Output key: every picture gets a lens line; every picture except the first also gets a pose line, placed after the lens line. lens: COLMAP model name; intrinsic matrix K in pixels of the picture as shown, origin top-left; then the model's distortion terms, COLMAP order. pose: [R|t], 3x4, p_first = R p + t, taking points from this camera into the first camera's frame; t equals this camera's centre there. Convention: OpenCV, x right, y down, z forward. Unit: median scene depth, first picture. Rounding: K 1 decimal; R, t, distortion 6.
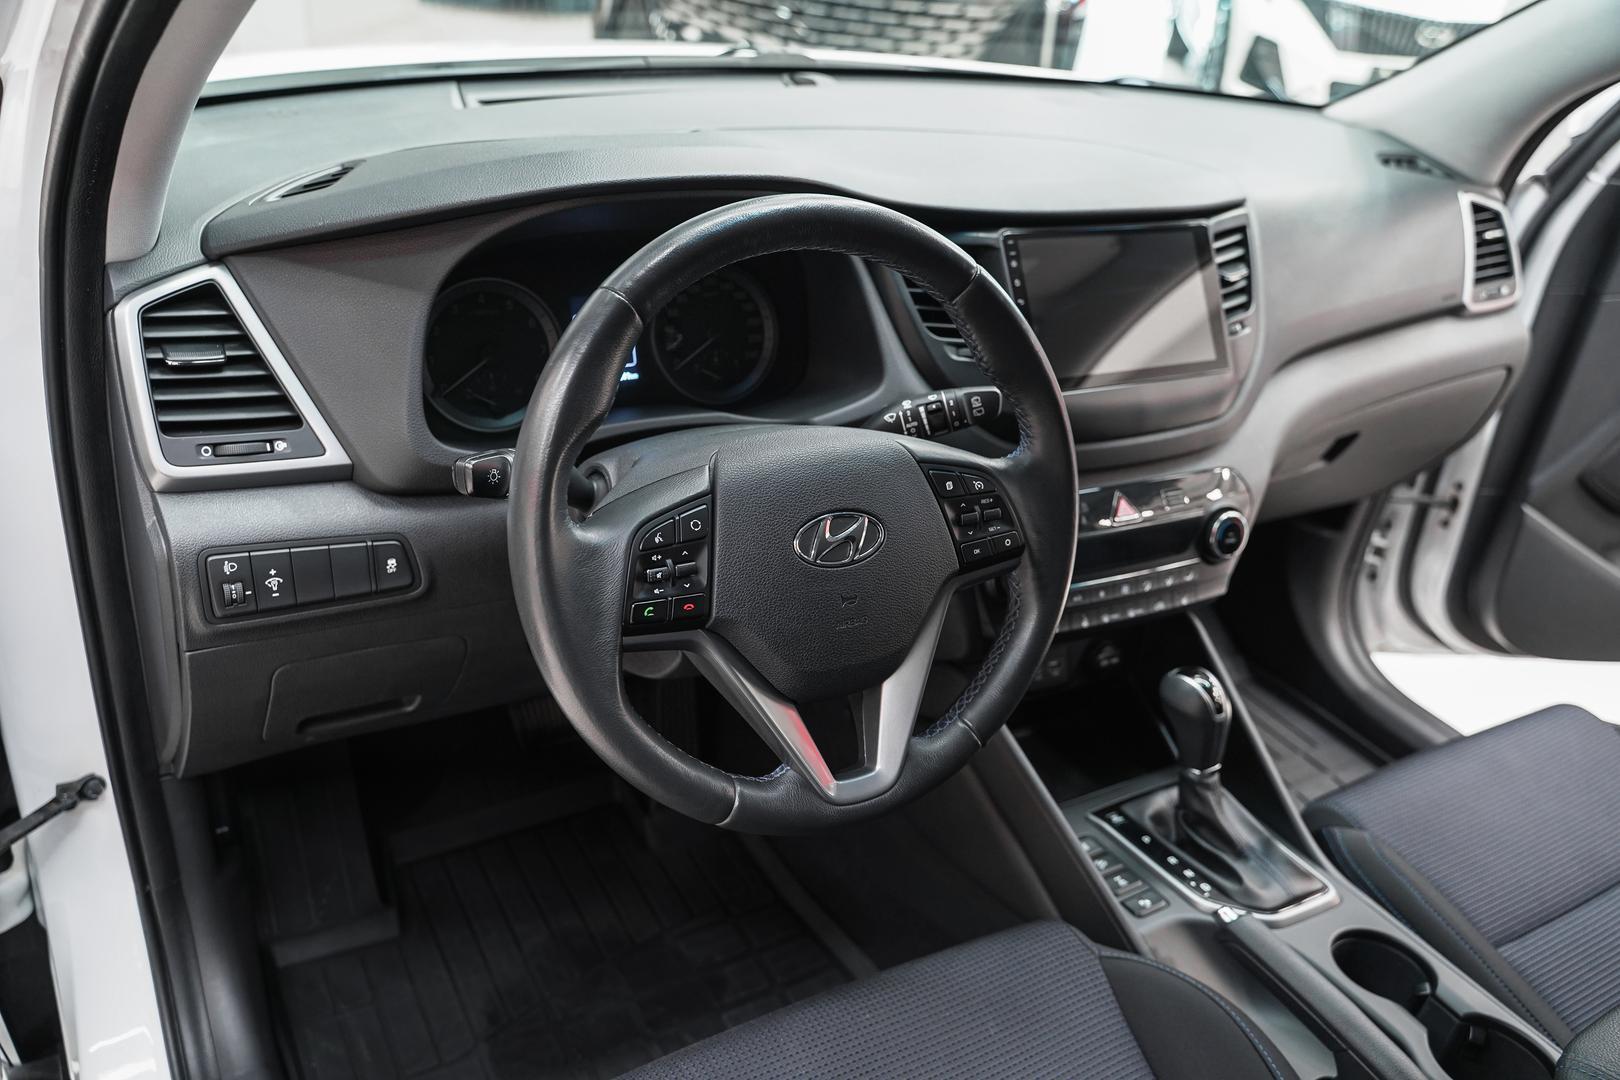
lens RADIAL K [[1290.8, 0, 810.0], [0, 1290.8, 540.0], [0, 0, 1]] dist [-0.013227, 0.013727]
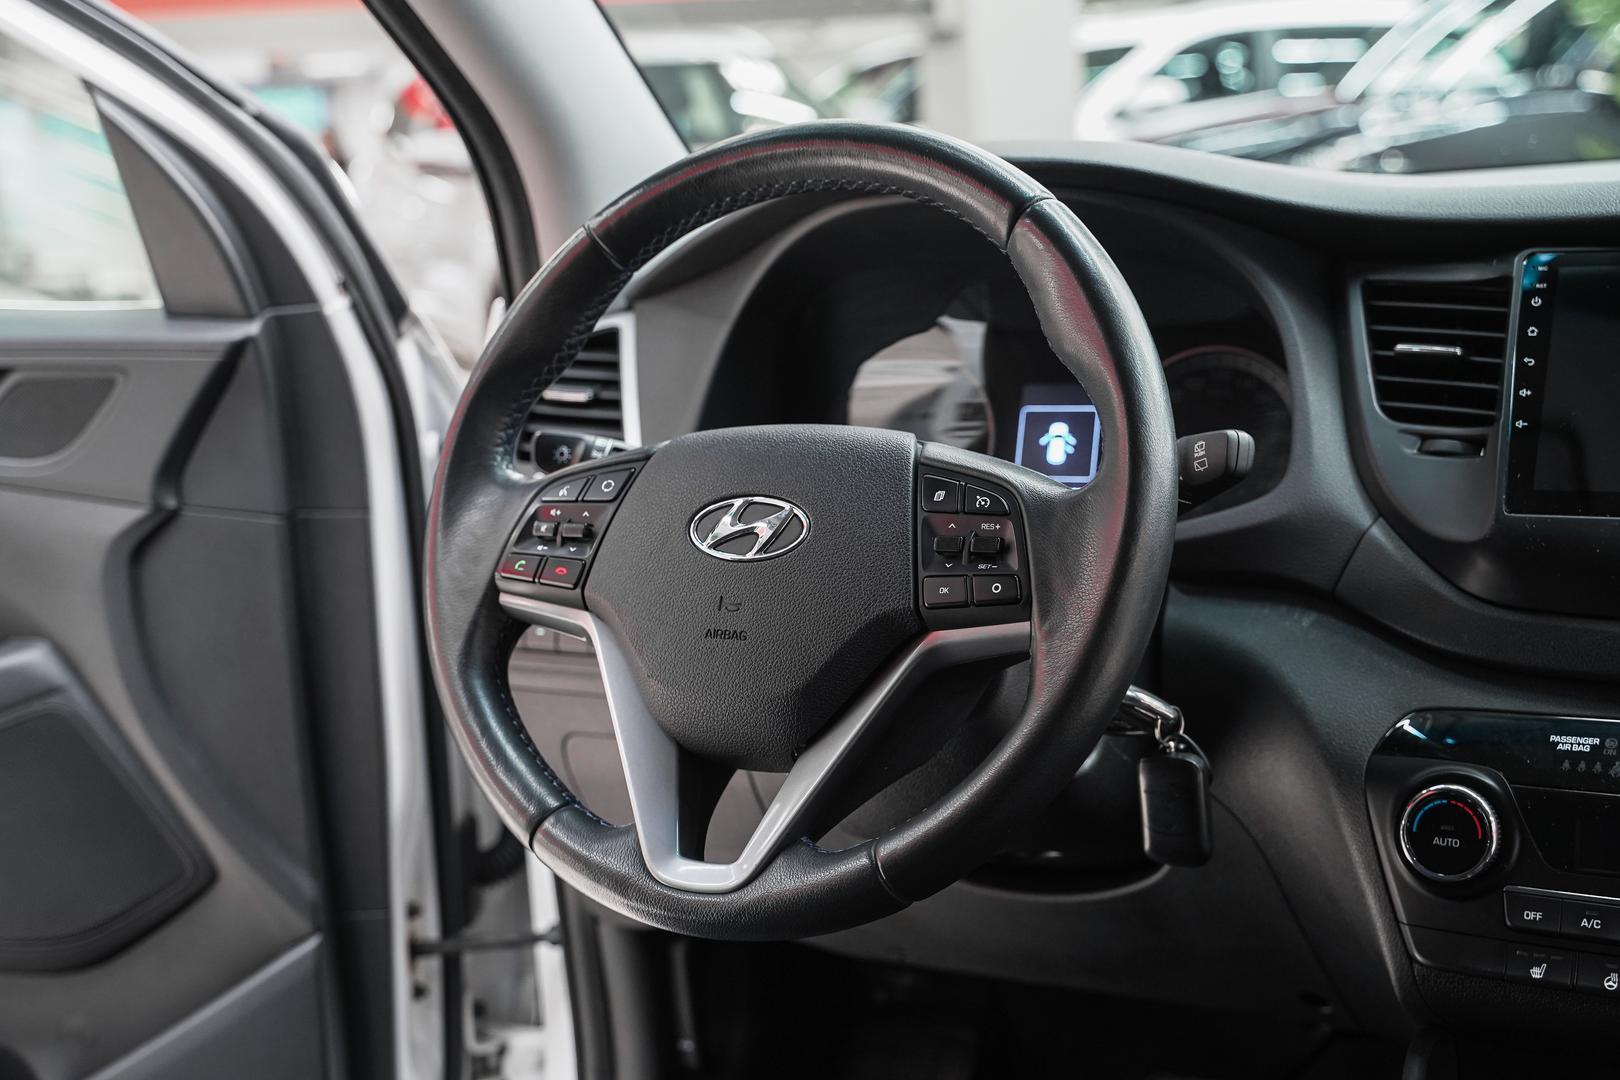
lens RADIAL K [[2210.8, 0, 790.0], [0, 2210.8, 536.9], [0, 0, 1]] dist [0.003094, -0.013546]
pose [[0.503396, 0.002159, -0.864053, 0.801546], [-0.312464, 0.932776, -0.179711, 0.158937], [0.805580, 0.360451, 0.470230, 0.282004]]
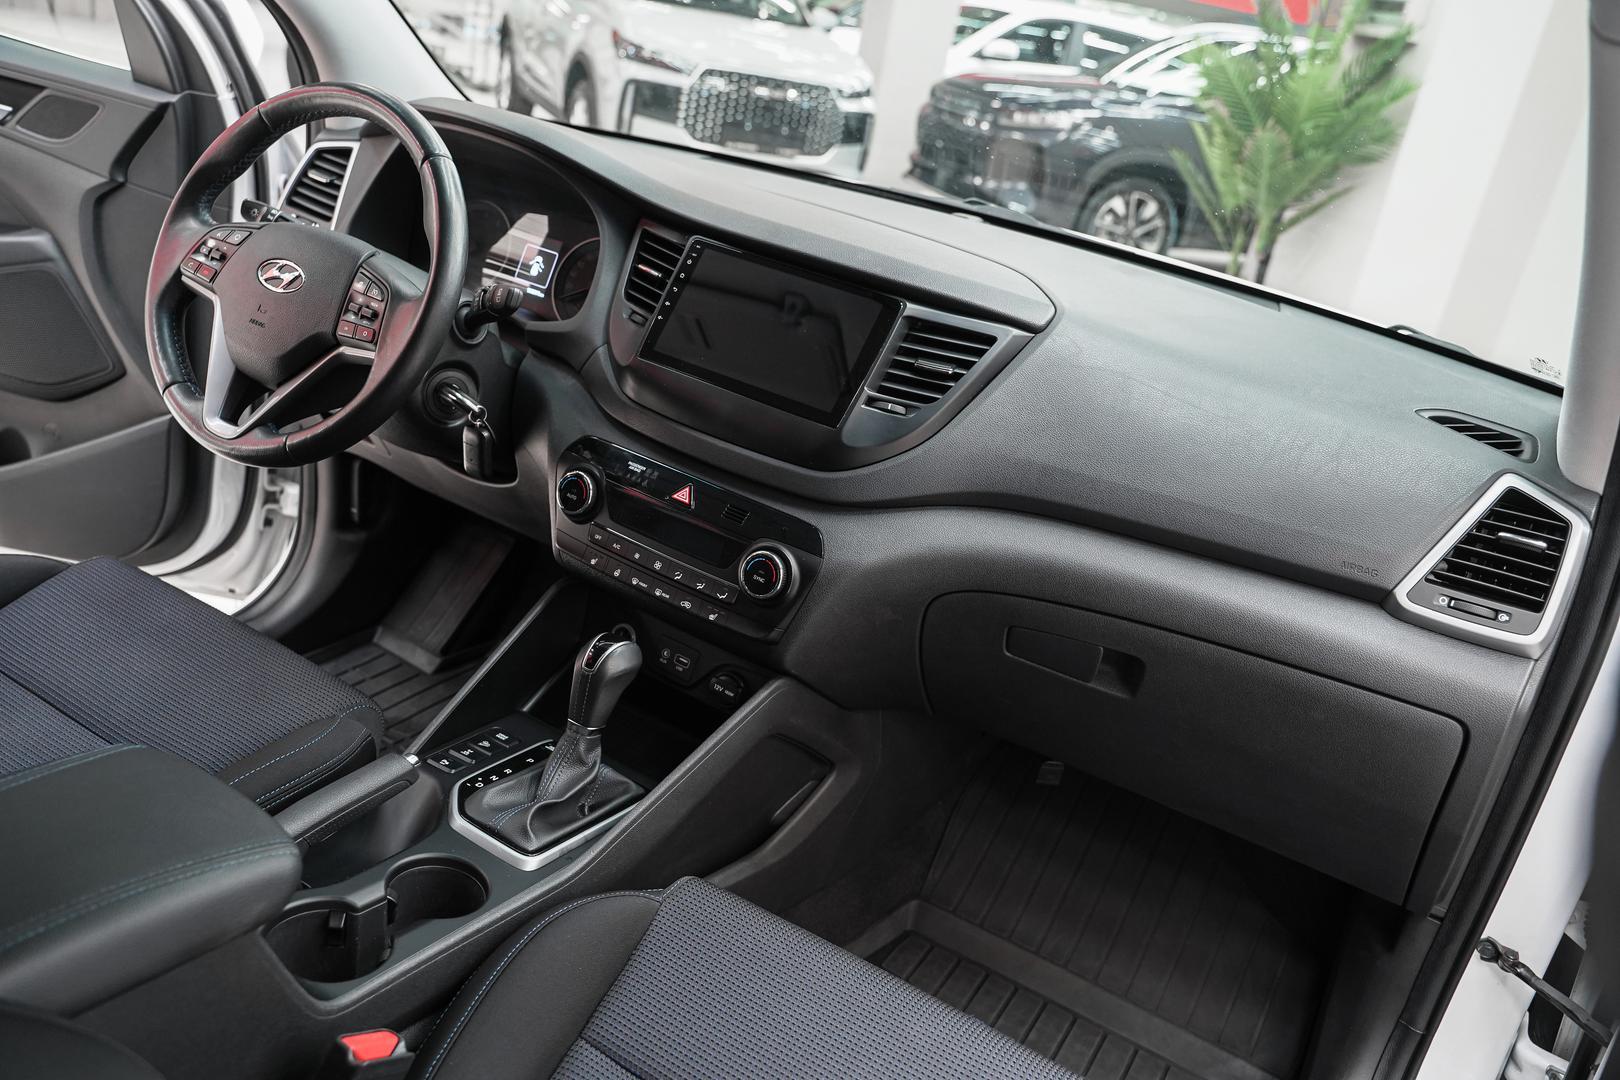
lens RADIAL K [[1299.6, 0, 812.7], [0, 1299.6, 533.5], [0, 0, 1]] dist [-0.014007, 0.007140]
pose [[0.504609, 0.303822, -0.808123, 1.213118], [-0.528910, 0.848603, -0.011221, -0.041902], [0.682366, 0.433087, 0.588907, 0.441601]]
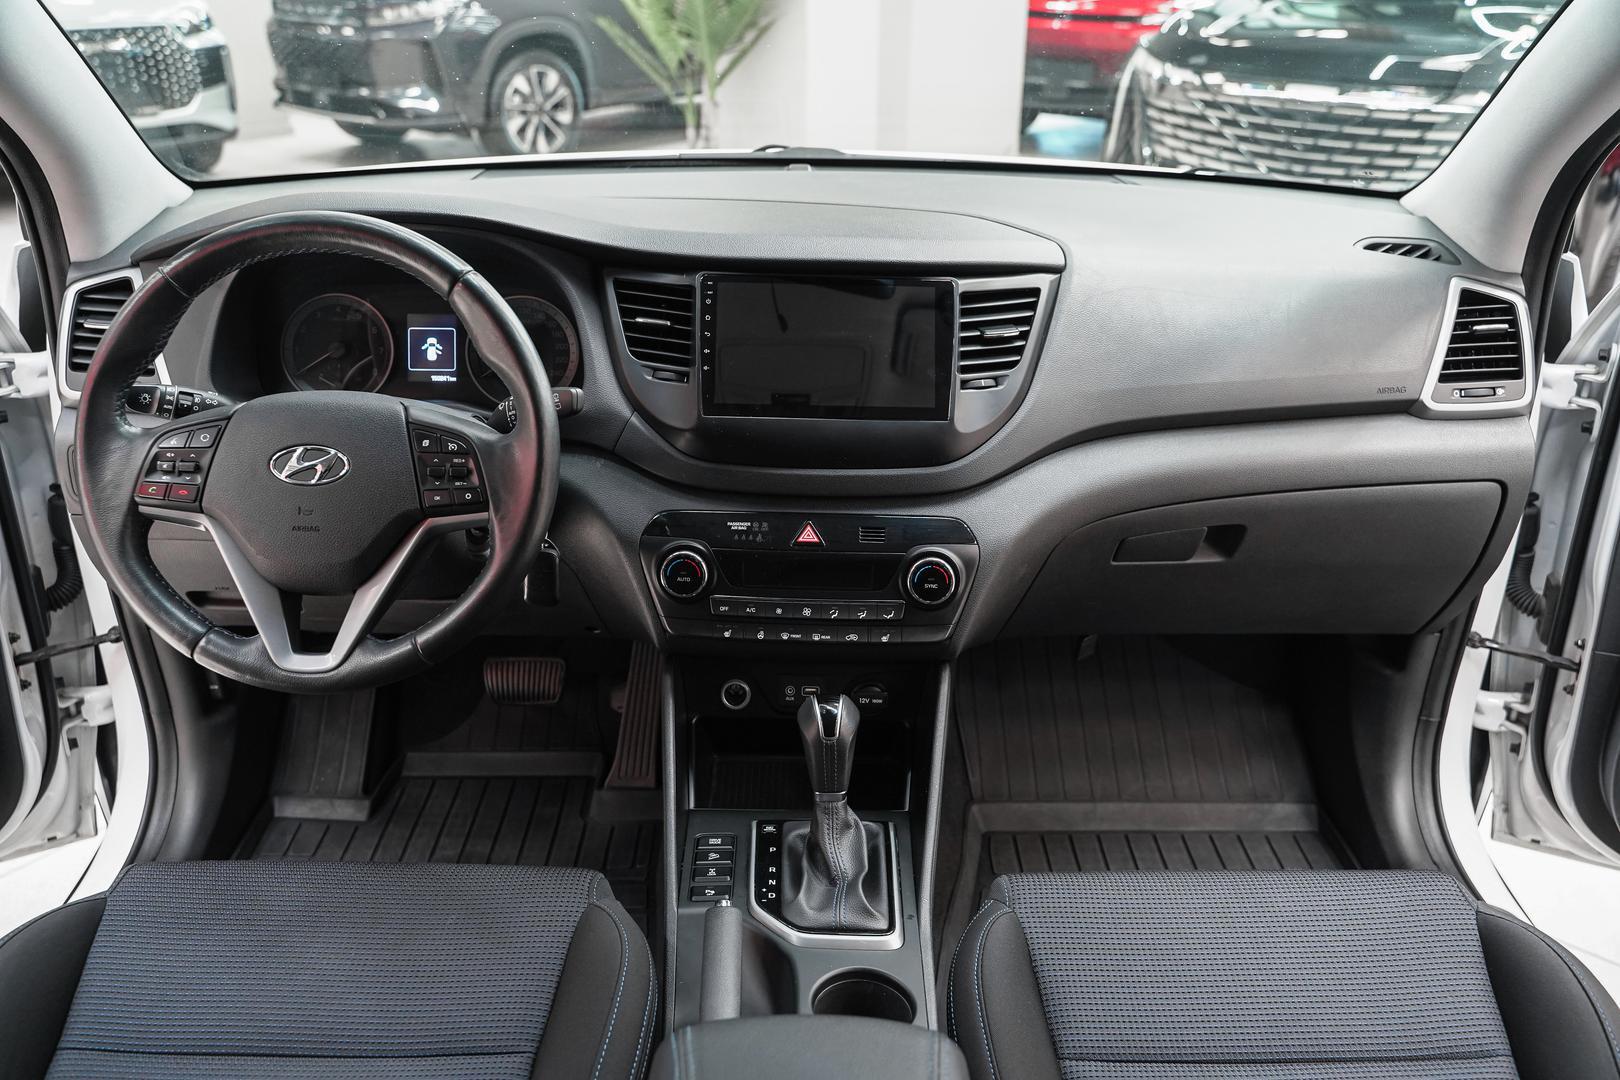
lens RADIAL K [[1290.8, 0, 810.0], [0, 1290.8, 540.0], [0, 0, 1]] dist [-0.013227, 0.013727]
pose [[0.864806, 0.118596, -0.487900, 0.773822], [-0.171552, 0.983020, -0.065130, 0.050092], [0.471891, 0.140025, 0.870467, 0.070635]]
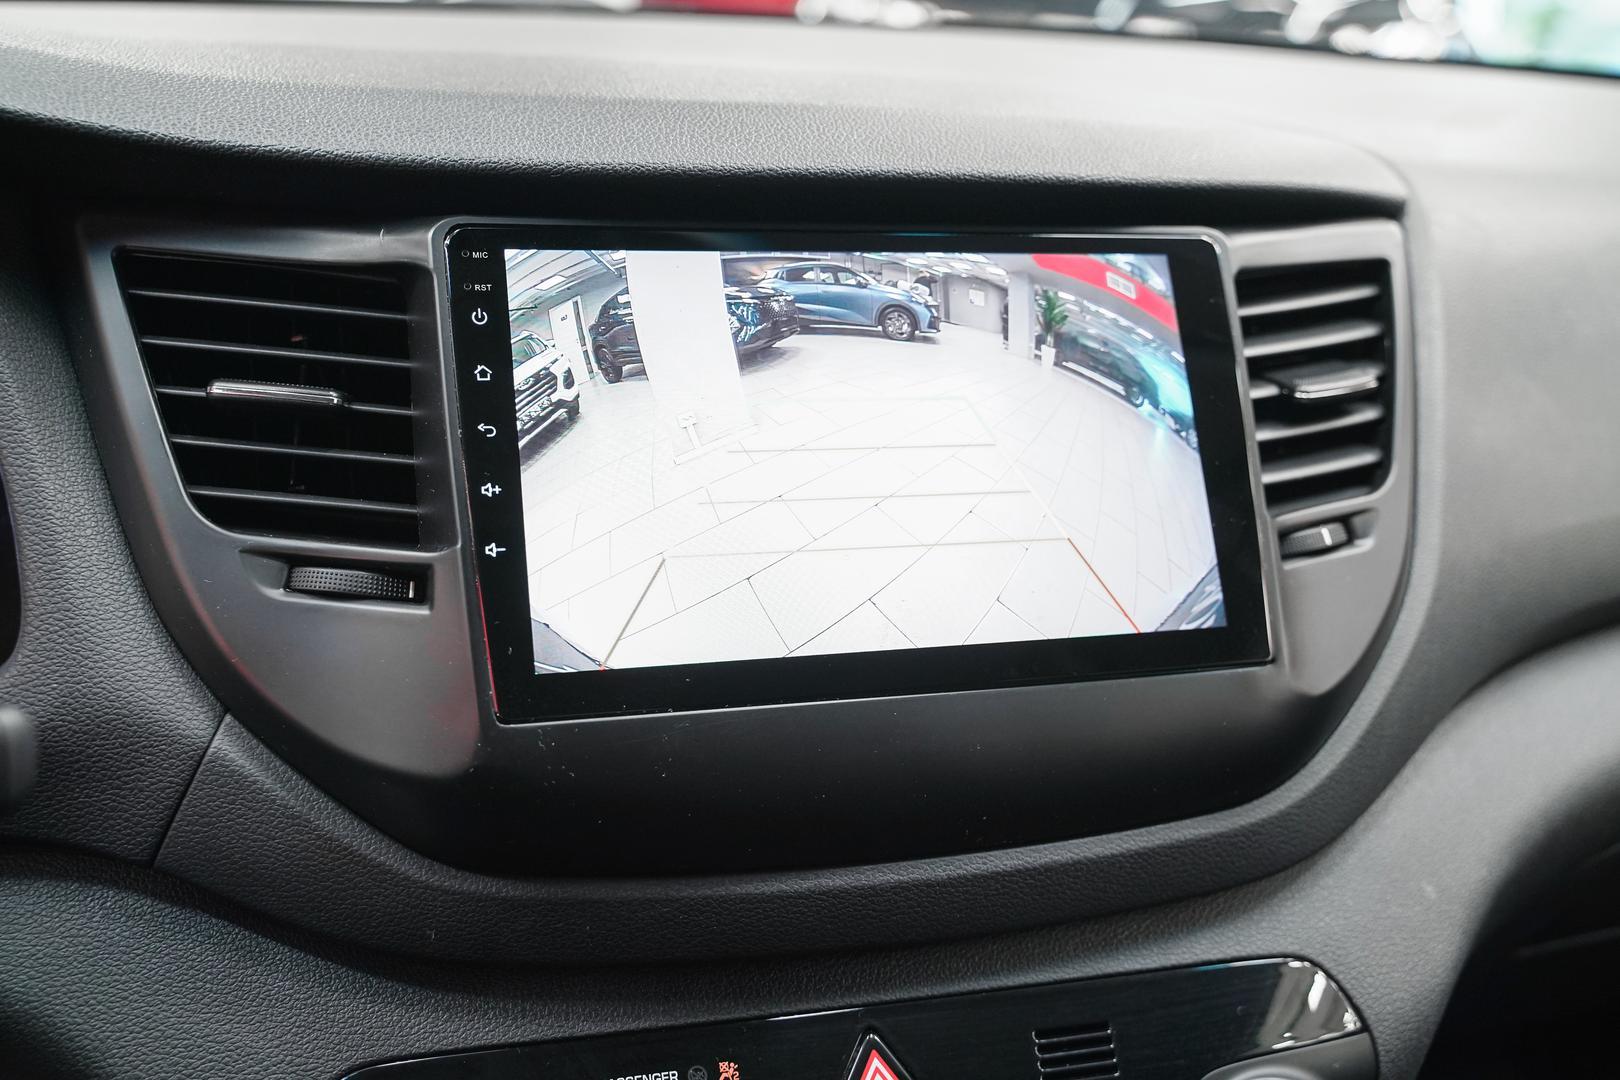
lens RADIAL K [[1601.8, 0, 805.9], [0, 1601.8, 527.2], [0, 0, 1]] dist [0.002519, 0.007964]
pose [[0.968567, 0.025368, -0.247457, 0.321693], [-0.068472, 0.983546, -0.167180, -0.093481], [0.239144, 0.178868, 0.954367, 0.603764]]
